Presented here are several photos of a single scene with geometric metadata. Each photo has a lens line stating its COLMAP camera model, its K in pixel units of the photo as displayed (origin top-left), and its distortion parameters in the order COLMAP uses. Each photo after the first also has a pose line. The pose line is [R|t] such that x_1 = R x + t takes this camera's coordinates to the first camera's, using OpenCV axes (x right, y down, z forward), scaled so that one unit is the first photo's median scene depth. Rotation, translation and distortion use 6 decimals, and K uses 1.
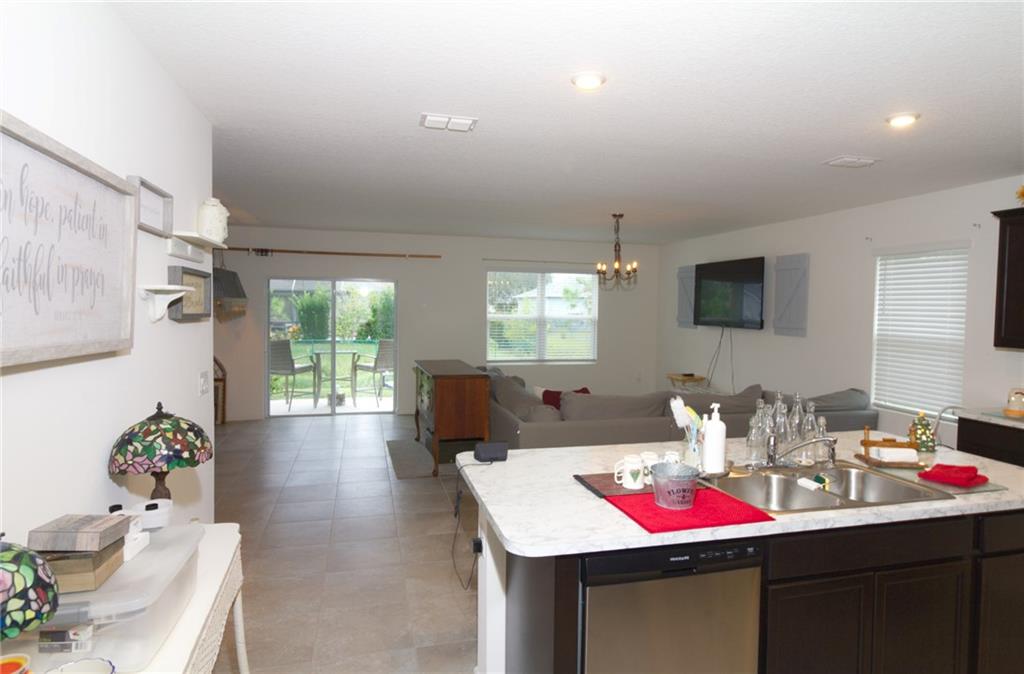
lens RADIAL K [[590.7, 0, 512.0], [0, 590.7, 337.0], [0, 0, 1]] dist [0.007523, 0.003739]
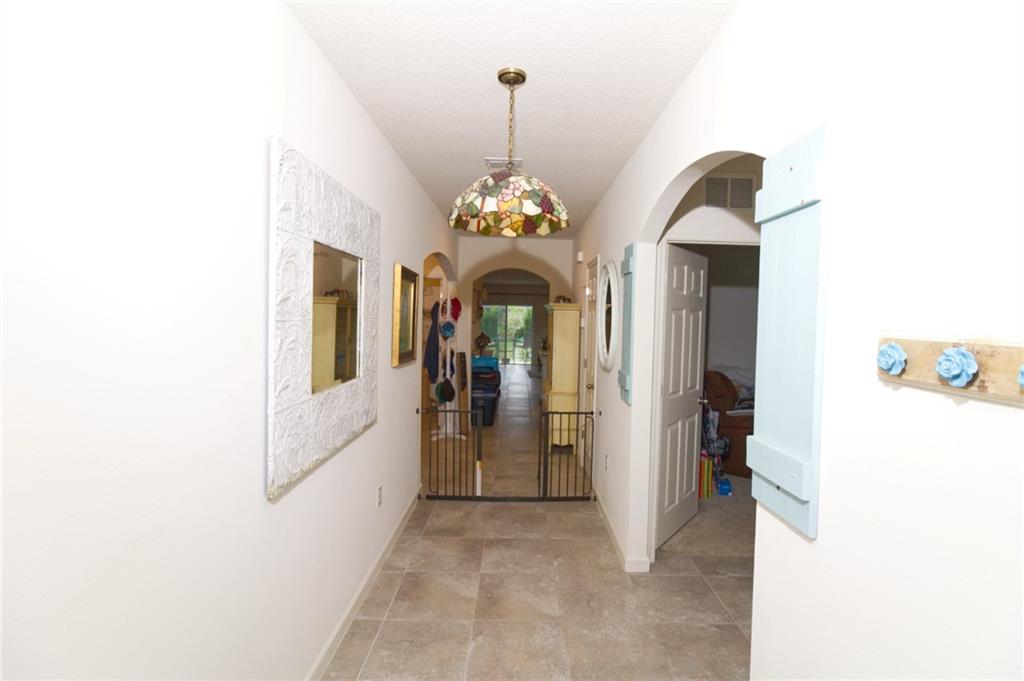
lens RADIAL K [[499.1, 0, 512.0], [0, 499.1, 340.5], [0, 0, 1]] dist [-0.000224, -0.000030]
pose [[0.966747, 0.024460, -0.254561, 0.280042], [-0.028276, 0.999536, -0.011341, 0.080213], [0.254166, 0.018162, 0.966990, -1.132301]]
